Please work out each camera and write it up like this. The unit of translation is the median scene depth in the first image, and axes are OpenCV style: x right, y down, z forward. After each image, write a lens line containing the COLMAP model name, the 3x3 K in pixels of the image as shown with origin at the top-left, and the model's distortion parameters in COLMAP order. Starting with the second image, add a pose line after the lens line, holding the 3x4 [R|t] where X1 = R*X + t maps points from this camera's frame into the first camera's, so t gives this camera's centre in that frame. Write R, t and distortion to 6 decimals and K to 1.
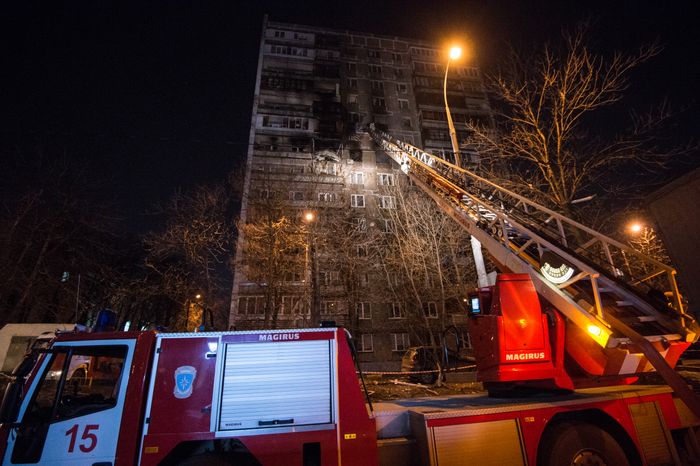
lens RADIAL K [[324.8, 0, 350.2], [0, 324.8, 240.8], [0, 0, 1]] dist [-0.015394, -0.000341]
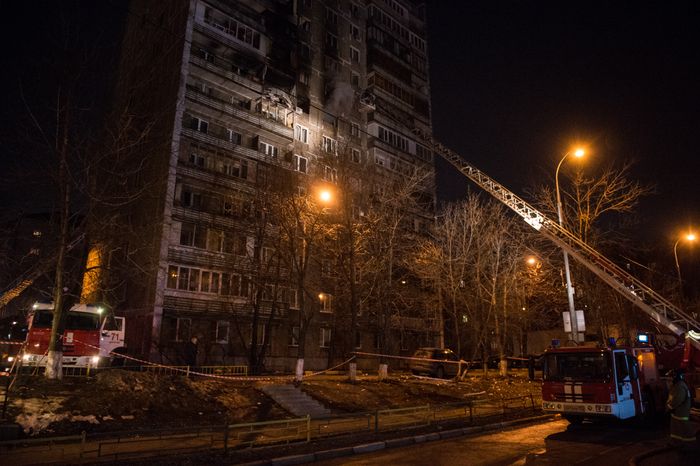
lens RADIAL K [[489.2, 0, 350.0], [0, 489.2, 233.0], [0, 0, 1]] dist [-0.007687, -0.002922]
pose [[0.814002, 0.185921, 0.550303, -0.517244], [-0.239557, 0.970522, 0.026456, -0.018671], [-0.529163, -0.153364, 0.834545, -0.104420]]
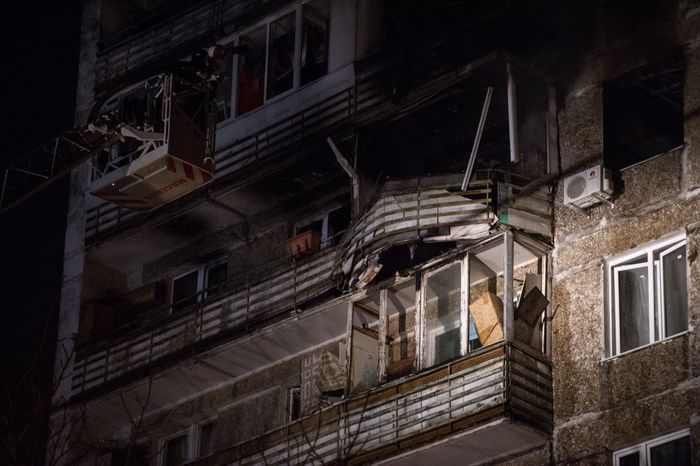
lens RADIAL K [[3155.2, 0, 350.0], [0, 3155.2, 233.0], [0, 0, 1]] dist [1.208357, 10.183426]
pose [[0.598455, -0.321517, -0.733811, 0.896856], [0.250124, 0.945138, -0.210122, 0.013691], [0.761111, -0.057795, 0.646042, 0.119567]]
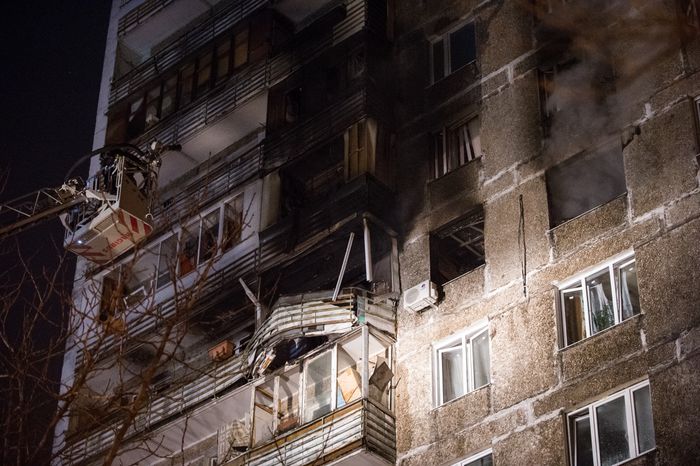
lens RADIAL K [[1788.1, 0, 350.0], [0, 1788.1, 233.0], [0, 0, 1]] dist [-0.145960, -0.098438]
pose [[0.634287, -0.449056, -0.629308, 0.654224], [0.255726, 0.890055, -0.377368, 0.099383], [0.729579, 0.078429, 0.679385, 0.292109]]
